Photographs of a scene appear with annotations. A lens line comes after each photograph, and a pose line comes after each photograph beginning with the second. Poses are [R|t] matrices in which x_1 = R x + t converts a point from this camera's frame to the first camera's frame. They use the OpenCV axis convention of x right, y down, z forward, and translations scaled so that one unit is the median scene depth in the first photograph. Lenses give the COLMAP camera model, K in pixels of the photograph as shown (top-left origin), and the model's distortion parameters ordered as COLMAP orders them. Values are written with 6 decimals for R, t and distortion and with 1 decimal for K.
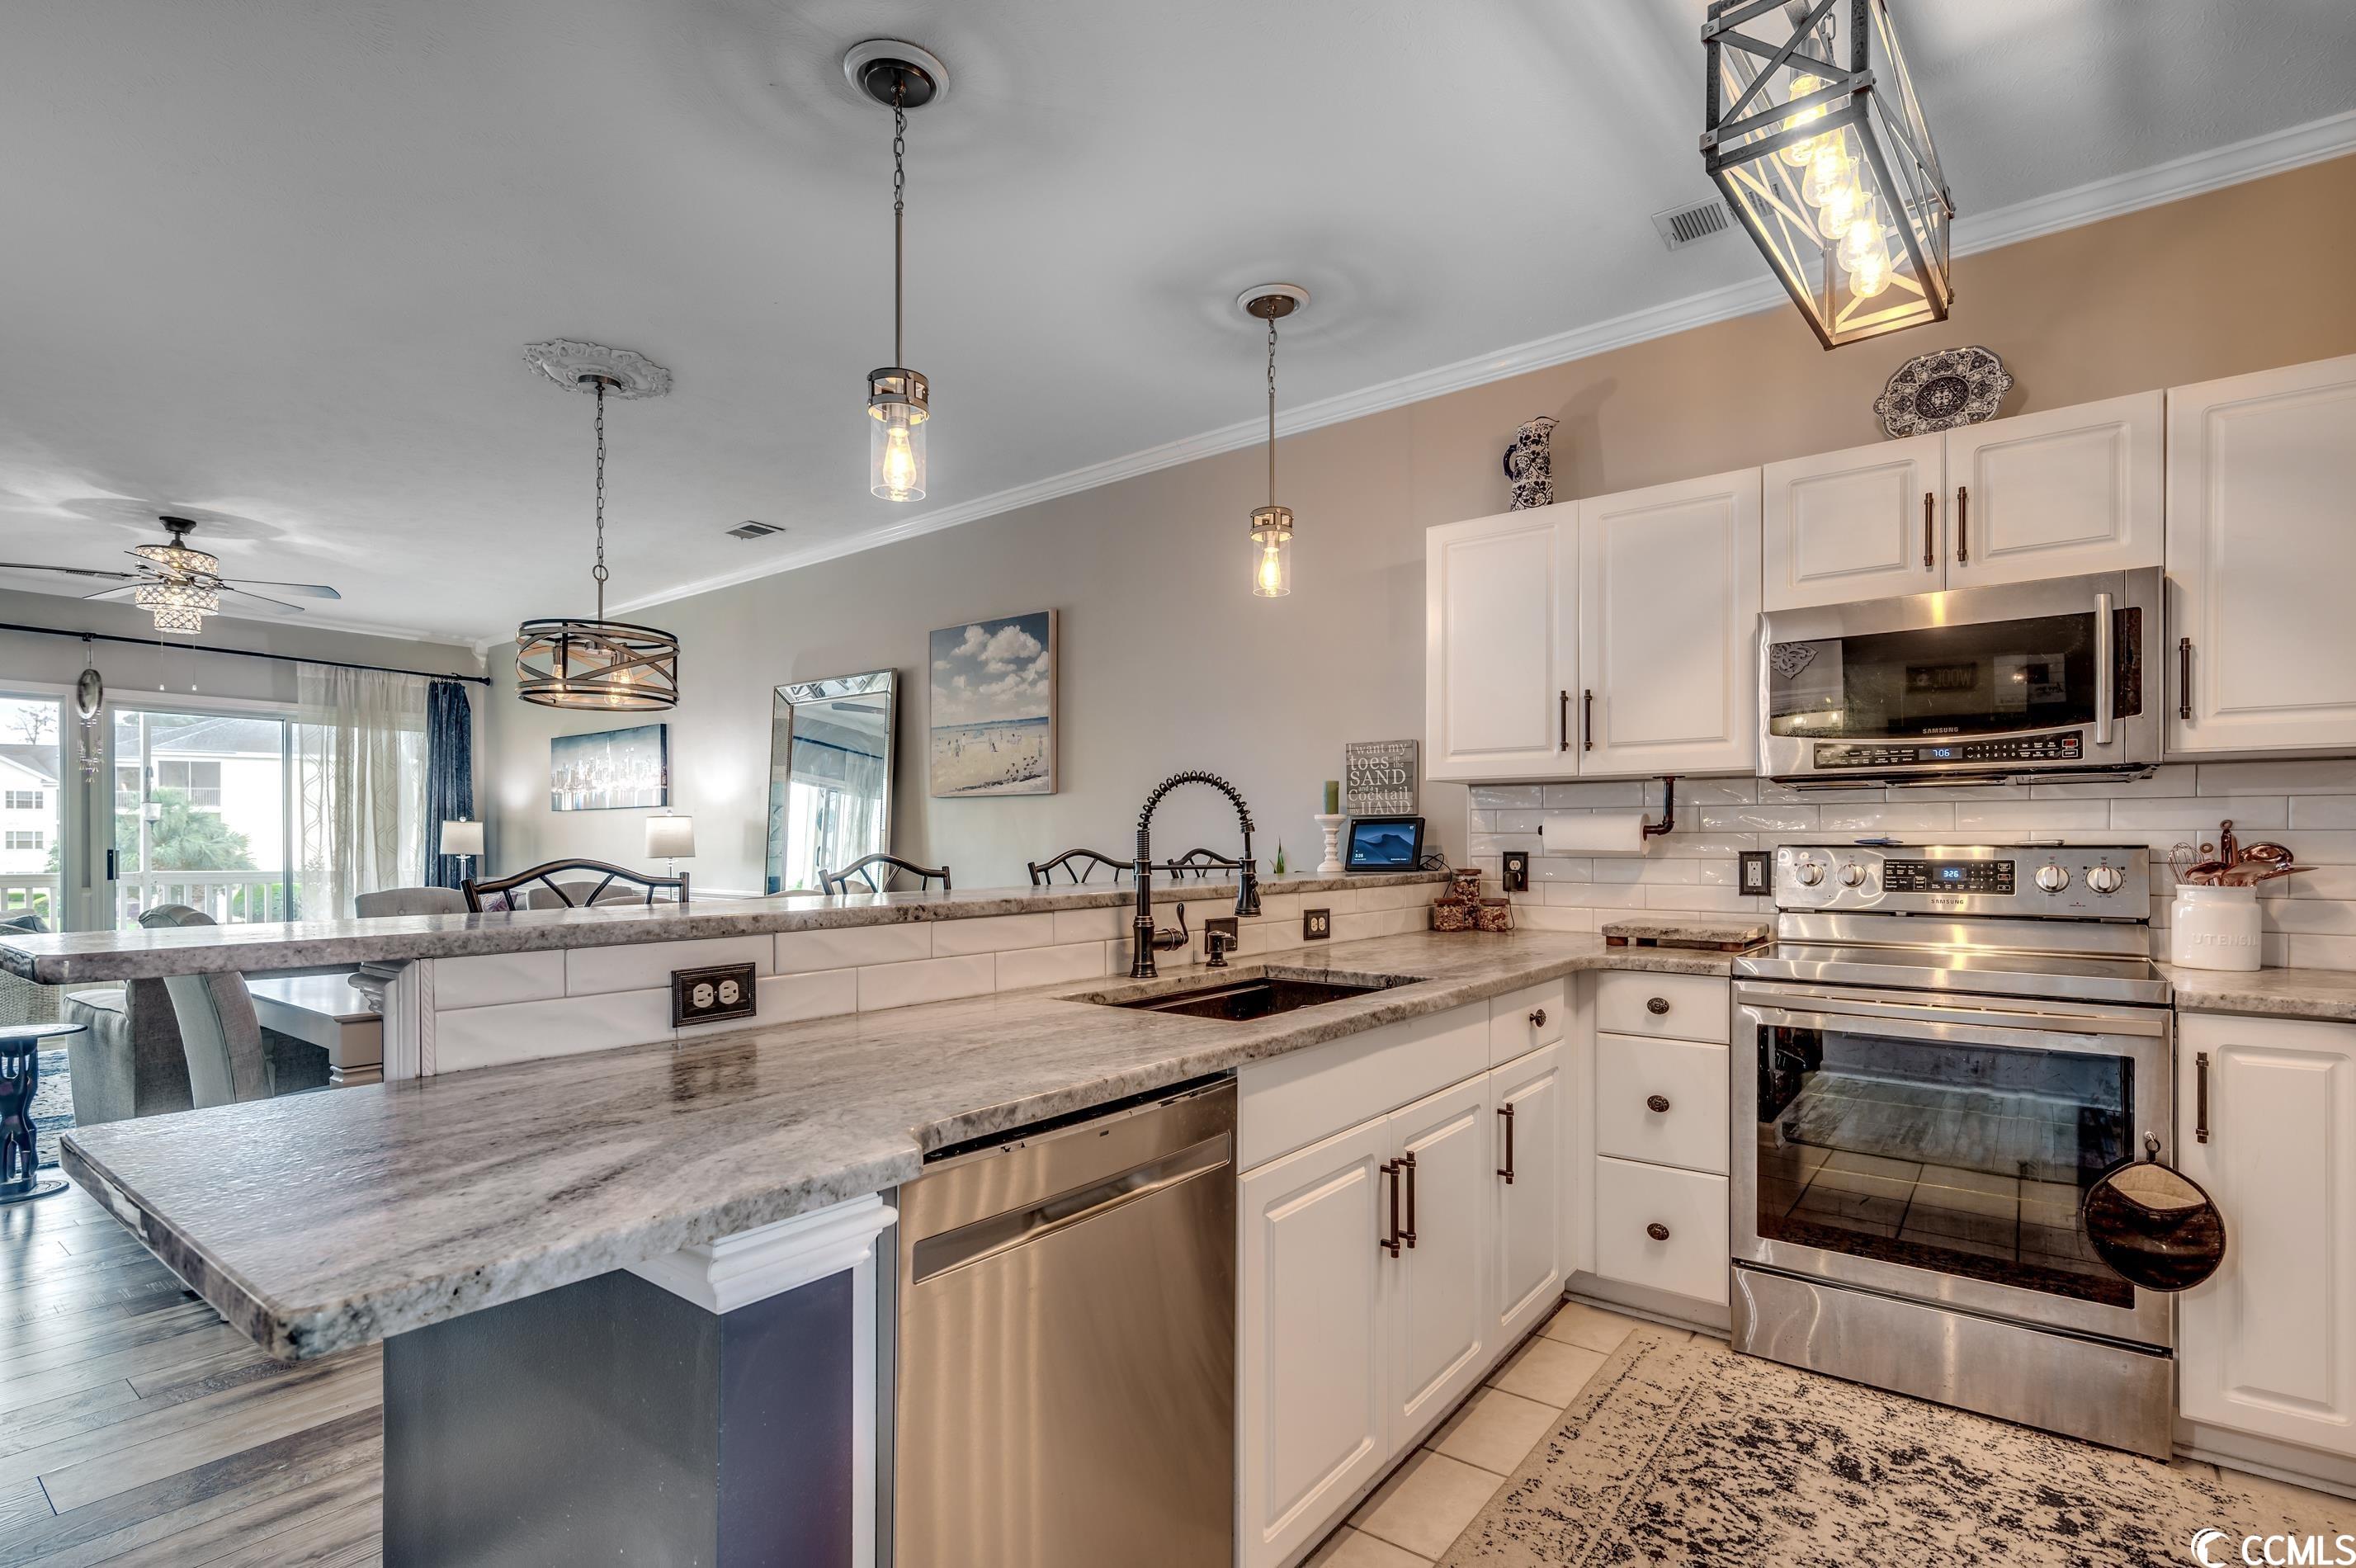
lens RADIAL K [[1111.7, 0, 1189.2], [0, 1111.7, 846.7], [0, 0, 1]] dist [-0.001442, -0.000967]
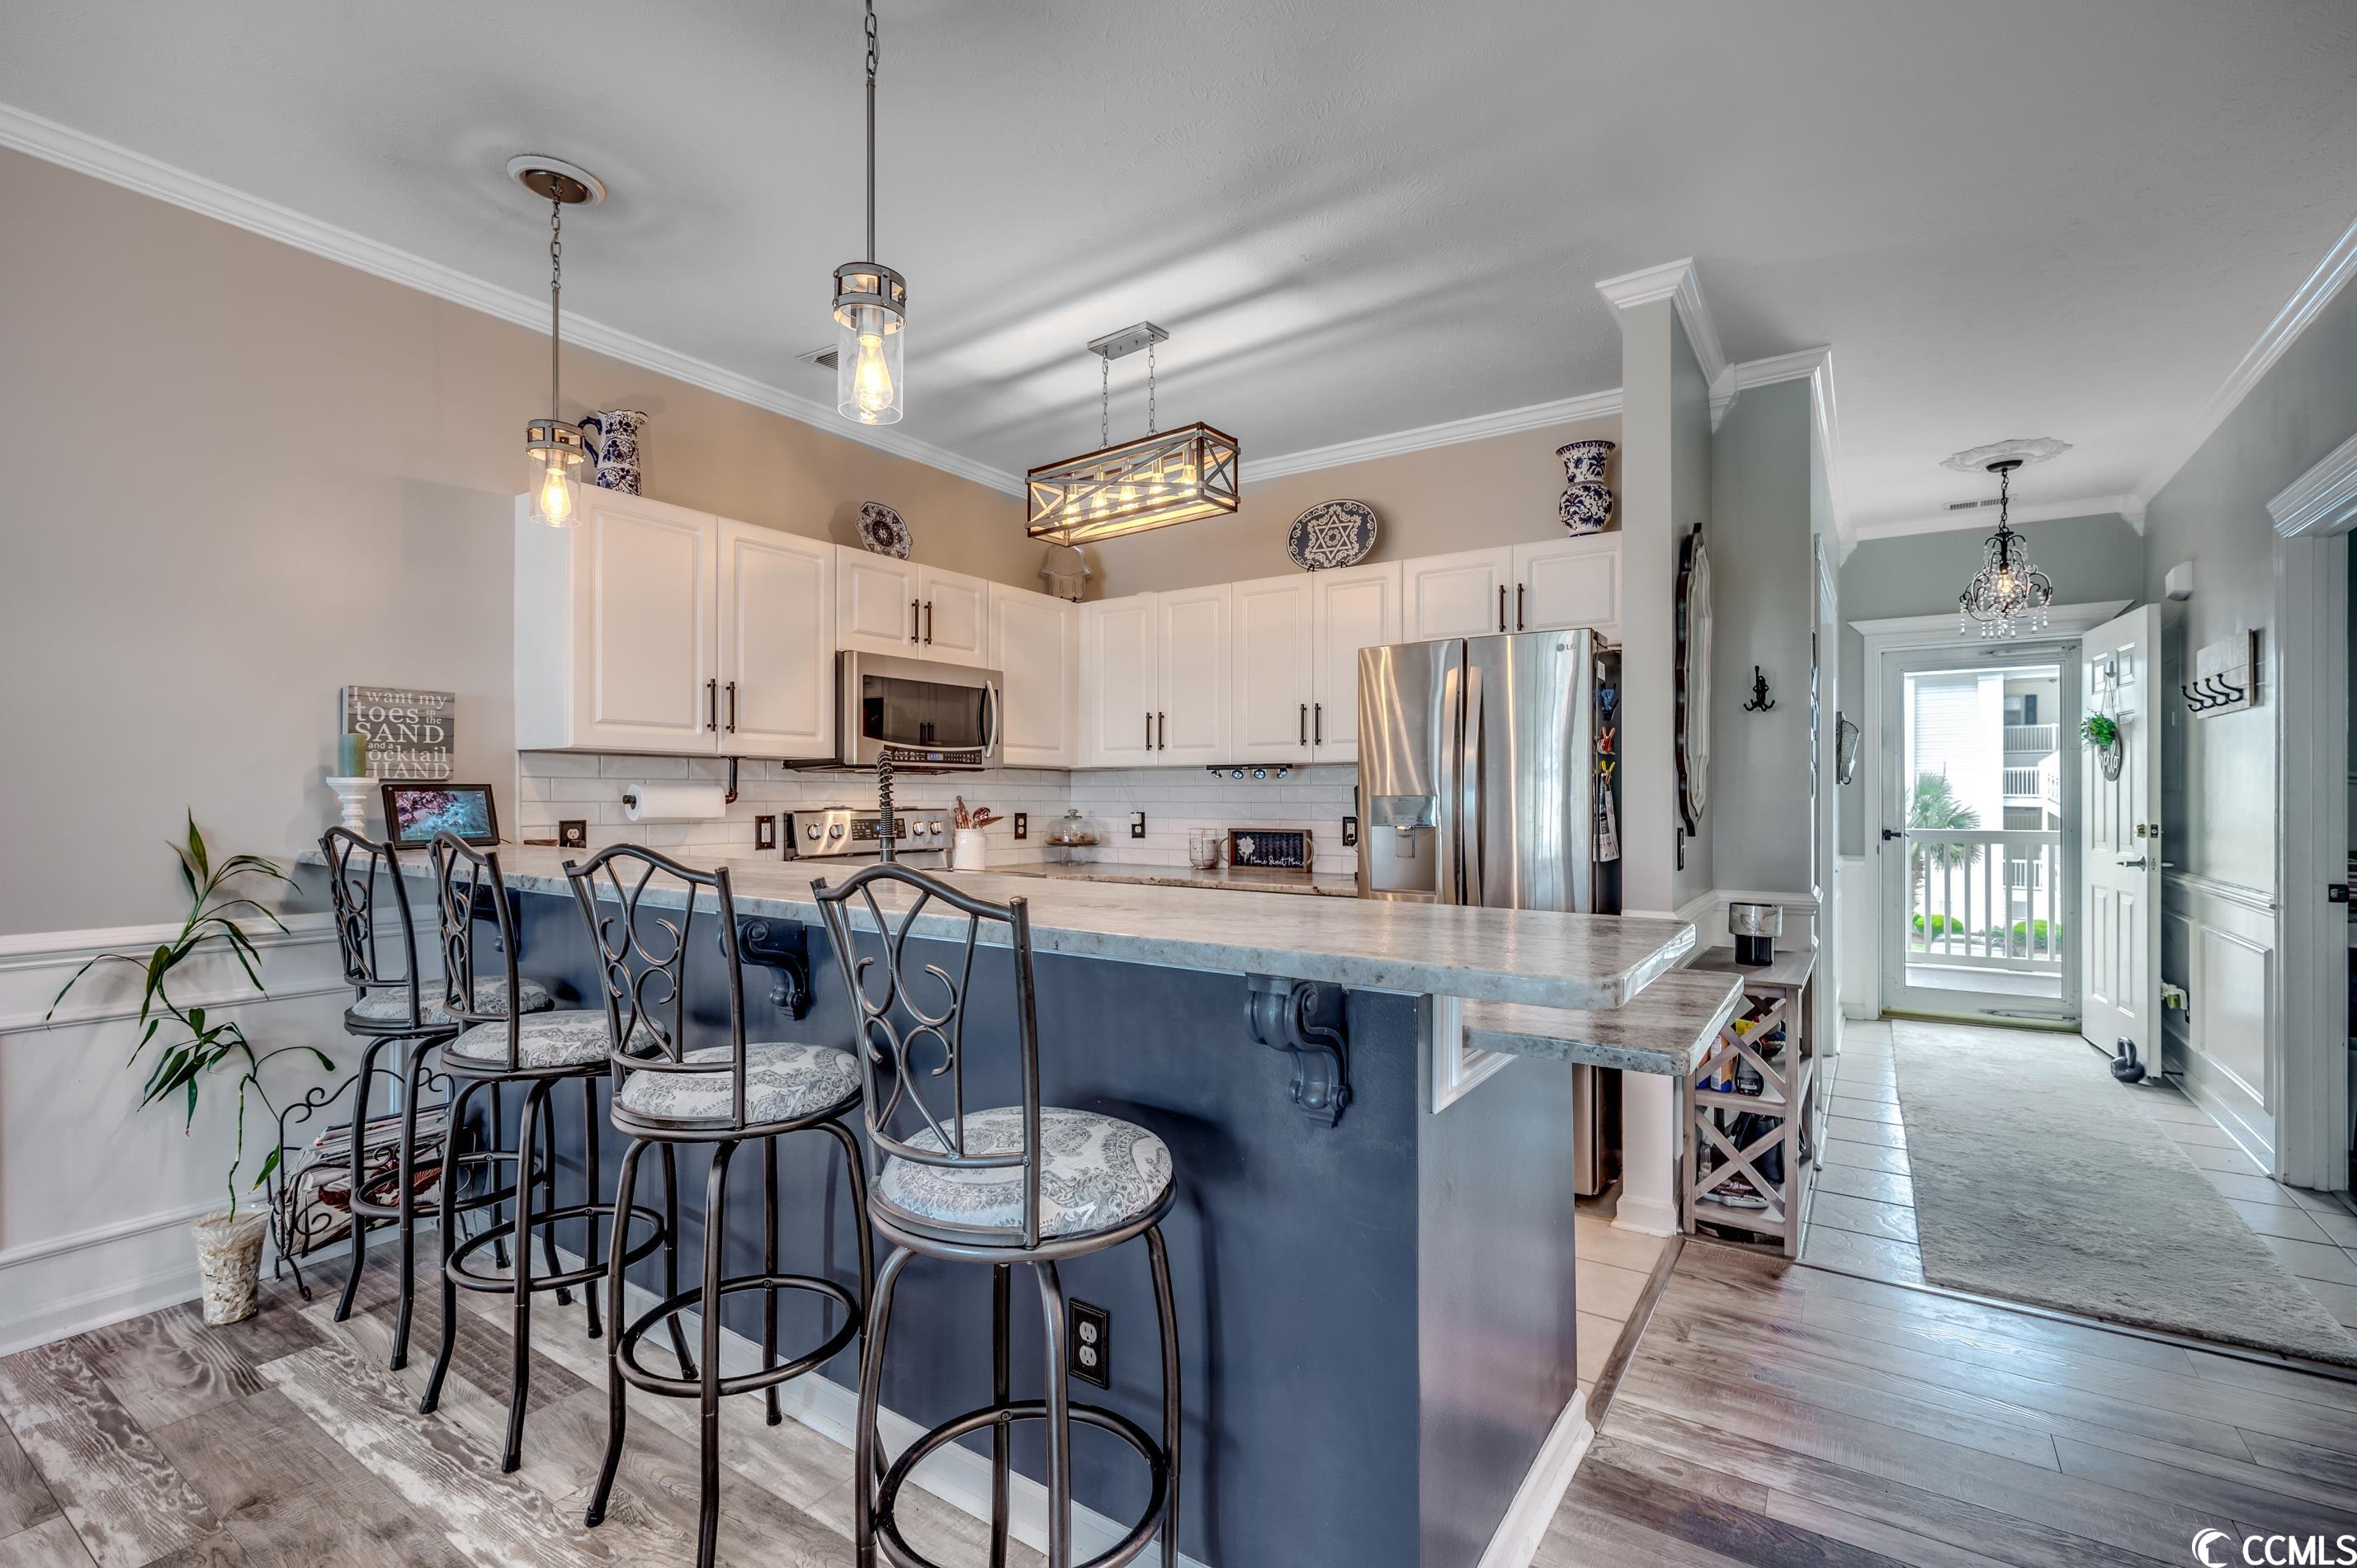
lens RADIAL K [[1062.3, 0, 1177.3], [0, 1062.3, 788.7], [0, 0, 1]] dist [-0.000571, 0.000103]
pose [[-0.064829, 0.006708, 0.997874, -0.510303], [0.001849, 0.999976, -0.006602, -0.012238], [-0.997895, 0.001417, -0.064840, 0.384833]]
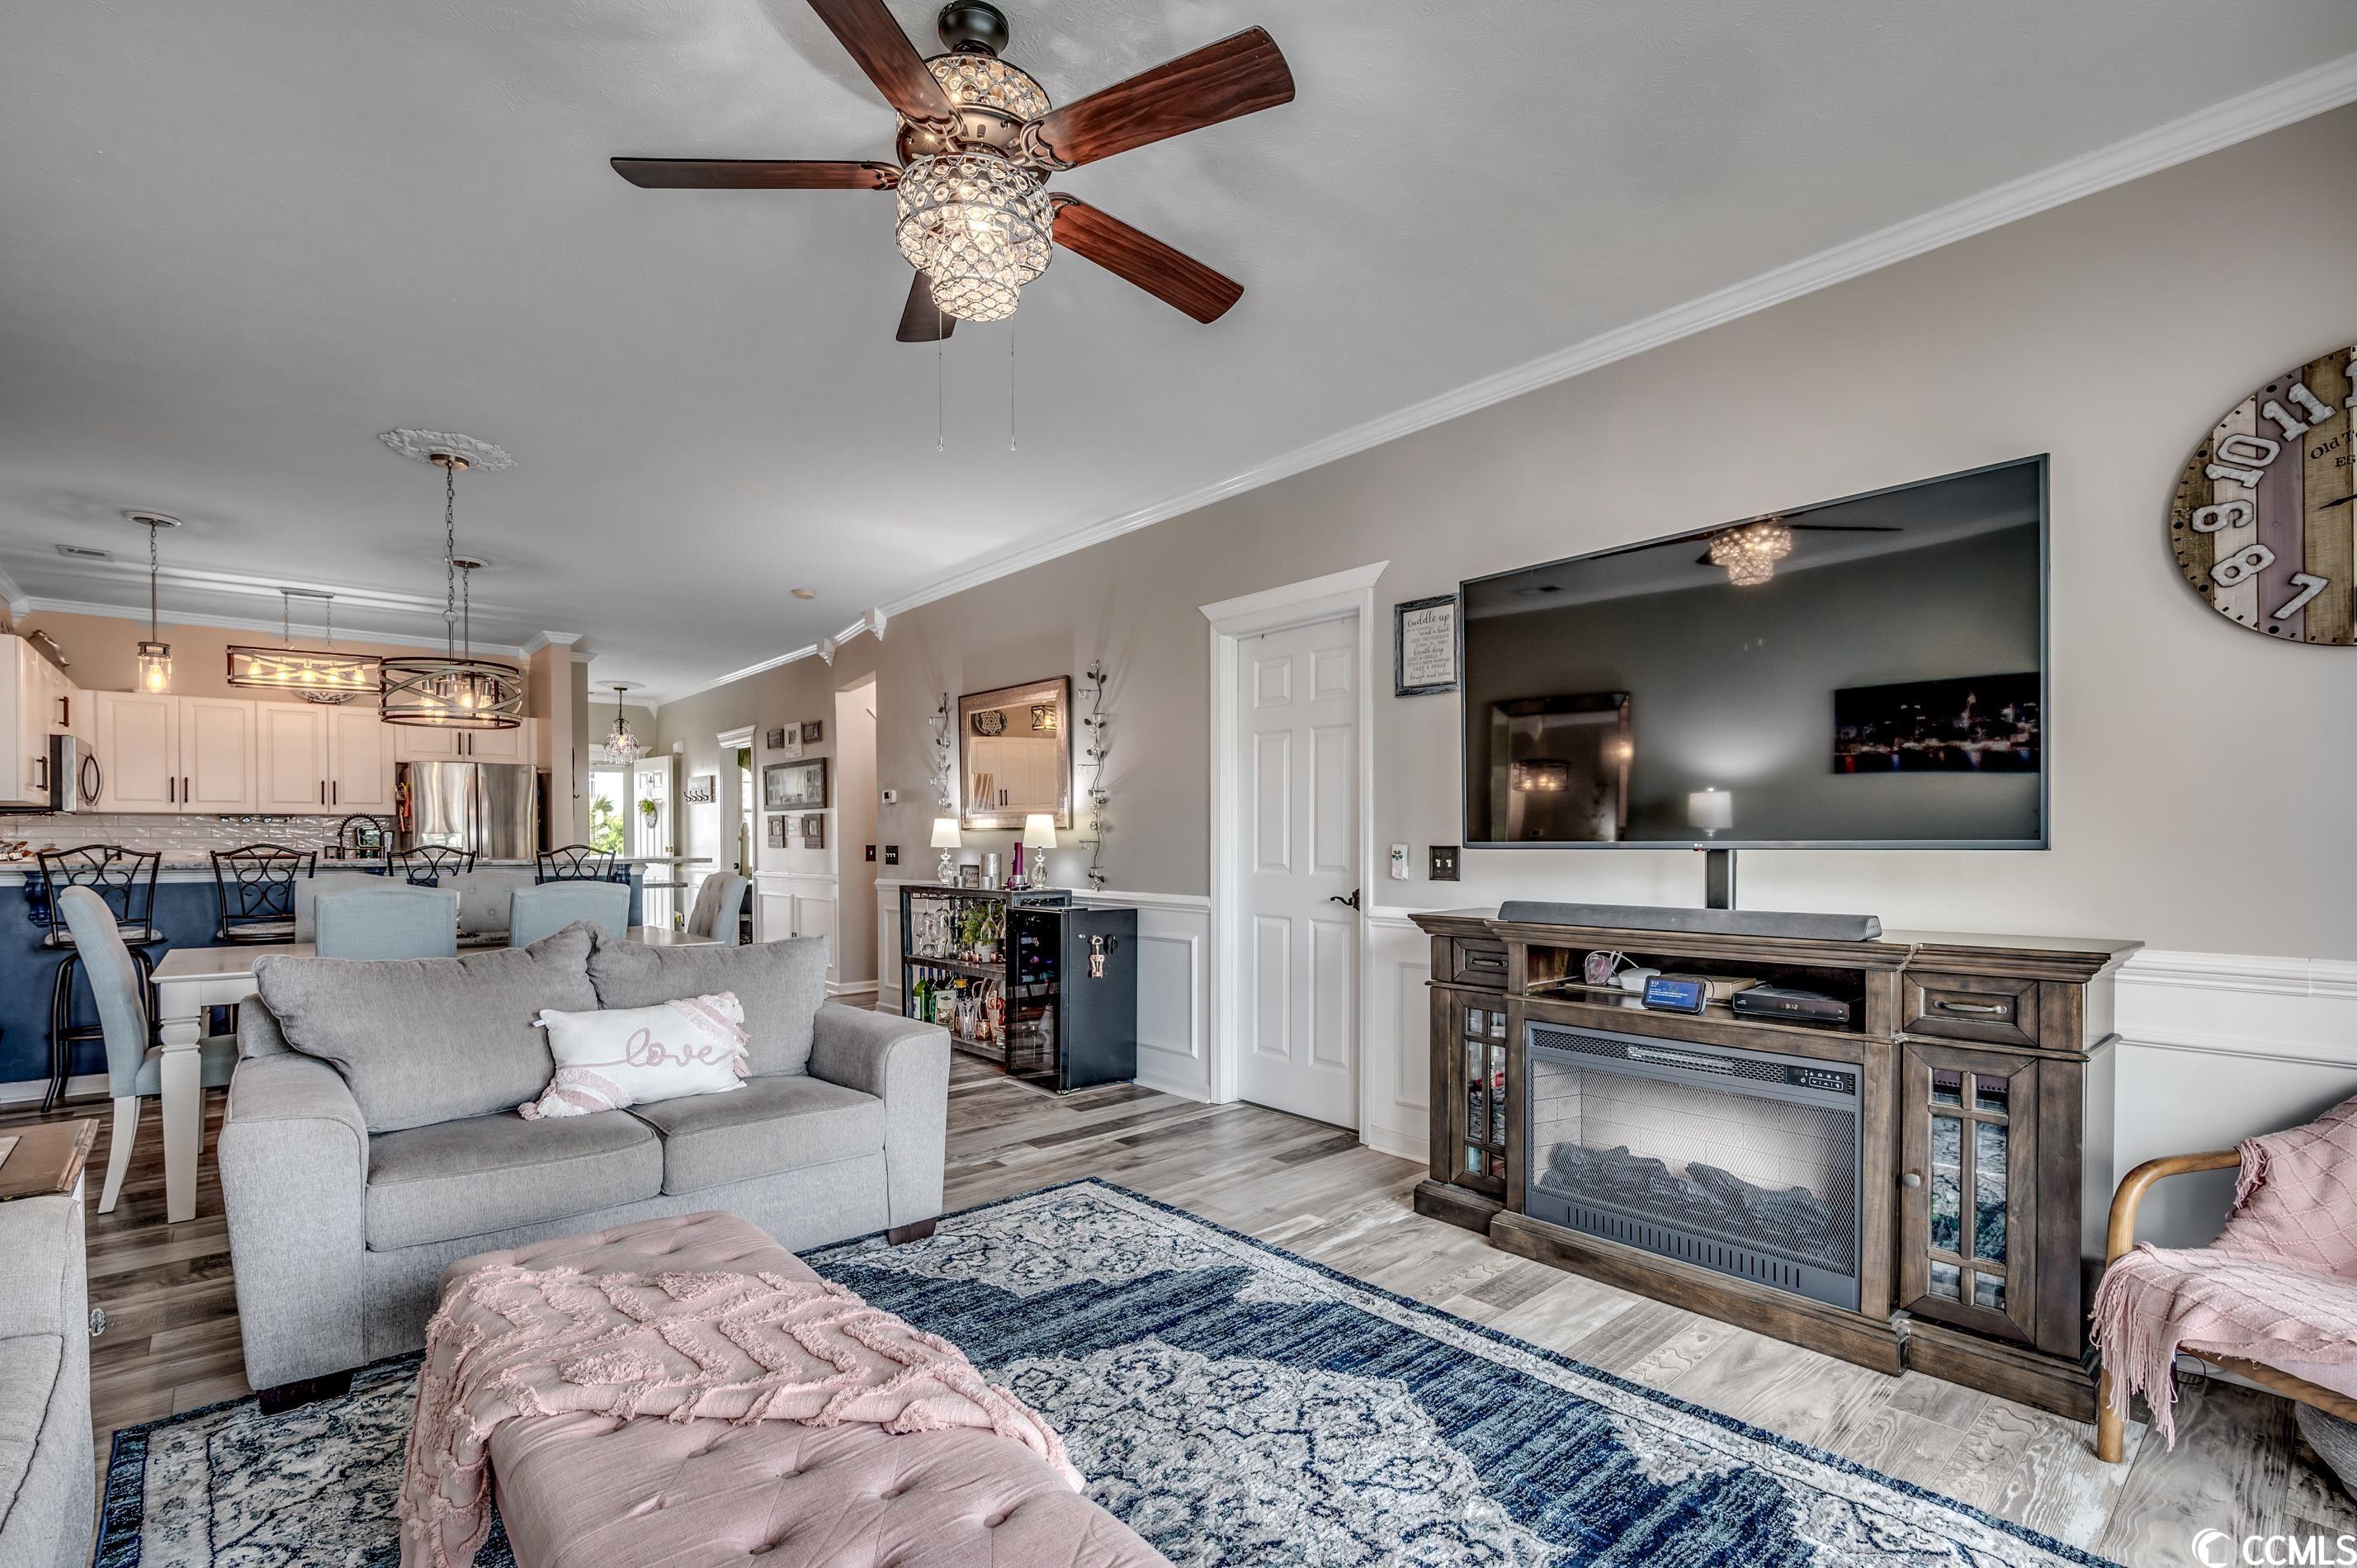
lens RADIAL K [[1062.3, 0, 1189.5], [0, 1062.3, 855.0], [0, 0, 1]] dist [-0.000571, 0.000103]
pose [[-0.981468, 0.000739, 0.191624, -1.164442], [0.004255, 0.999830, 0.017937, -0.002560], [-0.191578, 0.018420, -0.981305, 1.497726]]
